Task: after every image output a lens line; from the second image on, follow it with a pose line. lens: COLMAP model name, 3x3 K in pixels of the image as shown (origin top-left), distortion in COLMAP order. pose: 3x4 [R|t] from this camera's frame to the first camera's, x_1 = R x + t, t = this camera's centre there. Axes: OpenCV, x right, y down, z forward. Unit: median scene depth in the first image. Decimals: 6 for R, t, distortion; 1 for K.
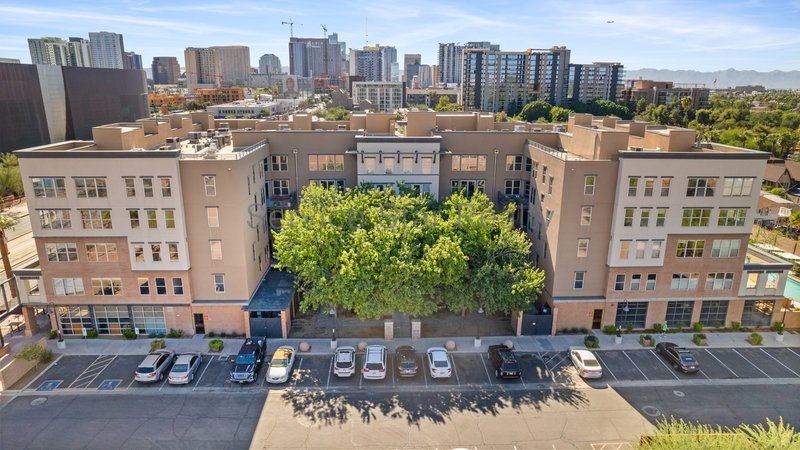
lens RADIAL K [[513.9, 0, 400.0], [0, 513.9, 225.0], [0, 0, 1]] dist [-0.043967, 0.001939]
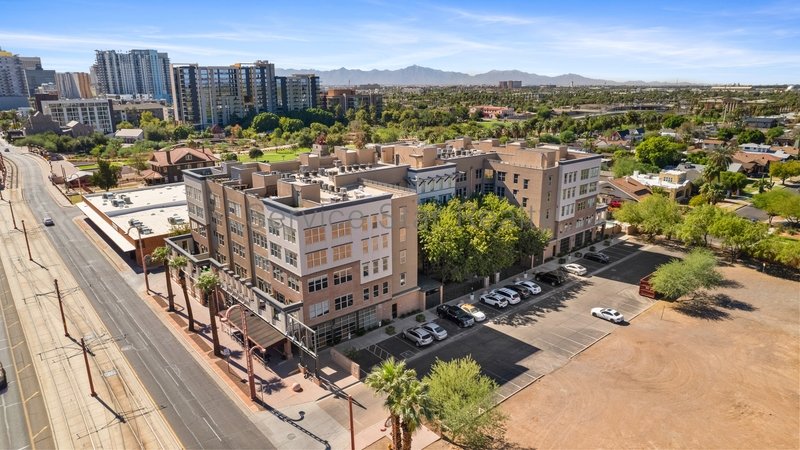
lens RADIAL K [[513.9, 0, 400.0], [0, 513.9, 225.0], [0, 0, 1]] dist [-0.043967, 0.001939]
pose [[0.782592, -0.179886, 0.595979, -1.167371], [0.180182, 0.981817, 0.059744, -0.124501], [-0.595890, 0.060630, 0.800774, -0.177703]]
